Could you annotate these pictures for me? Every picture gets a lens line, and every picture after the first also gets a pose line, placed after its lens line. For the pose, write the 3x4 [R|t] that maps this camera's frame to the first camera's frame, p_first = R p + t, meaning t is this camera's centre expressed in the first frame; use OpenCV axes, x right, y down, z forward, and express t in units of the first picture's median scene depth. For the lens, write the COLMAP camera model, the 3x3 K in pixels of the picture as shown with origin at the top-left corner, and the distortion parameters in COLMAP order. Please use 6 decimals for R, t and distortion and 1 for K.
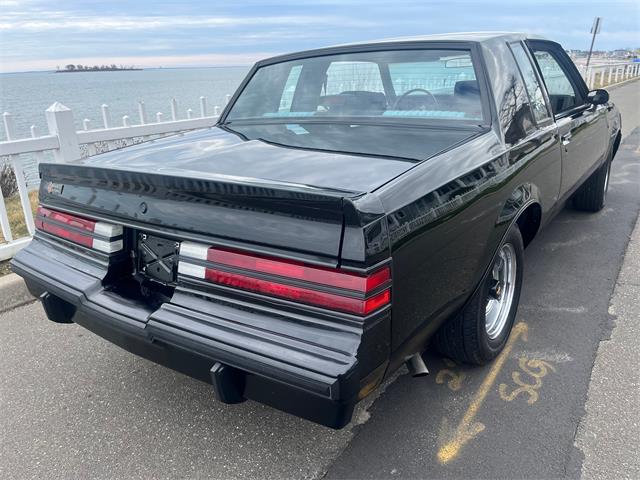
lens RADIAL K [[489.9, 0, 319.3], [0, 489.9, 242.7], [0, 0, 1]] dist [0.063671, -0.104397]
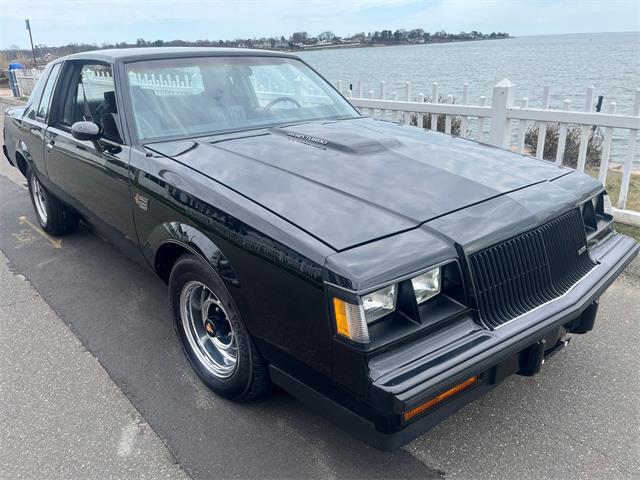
lens RADIAL K [[472.6, 0, 325.2], [0, 472.6, 238.1], [0, 0, 1]] dist [0.072294, -0.090912]
pose [[-0.203786, 0.399755, -0.893682, 2.228864], [-0.283044, 0.849798, 0.444668, -1.086777], [0.937207, 0.343568, -0.060029, 2.633539]]
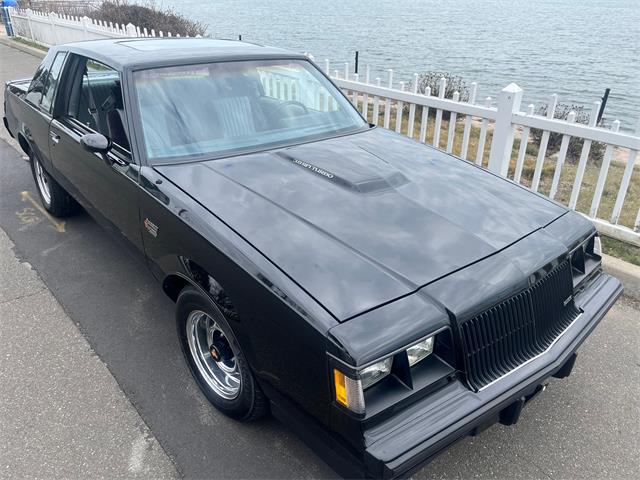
lens RADIAL K [[472.6, 0, 325.2], [0, 472.6, 238.1], [0, 0, 1]] dist [0.072294, -0.090912]
pose [[-0.216166, 0.478272, -0.851192, 2.187288], [-0.328294, 0.785439, 0.524699, -1.274637], [0.919508, 0.392864, -0.012771, 2.542741]]
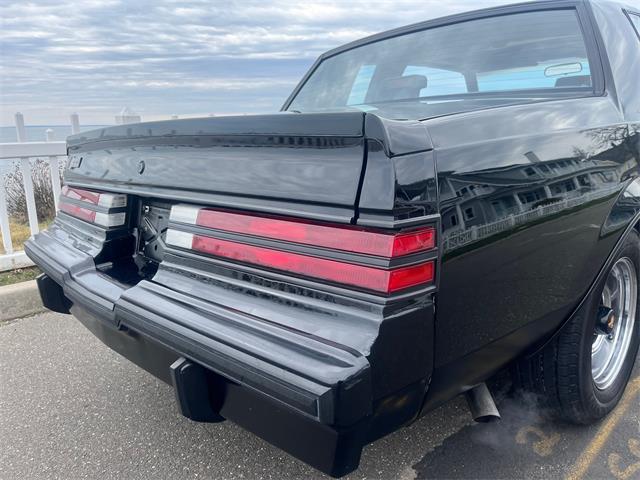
lens RADIAL K [[489.9, 0, 319.3], [0, 489.9, 242.7], [0, 0, 1]] dist [0.063671, -0.104397]
pose [[0.982349, 0.056444, -0.178339, 0.077453], [-0.075082, 0.992196, -0.099547, 0.101985], [0.171329, 0.111180, 0.978921, 0.241900]]
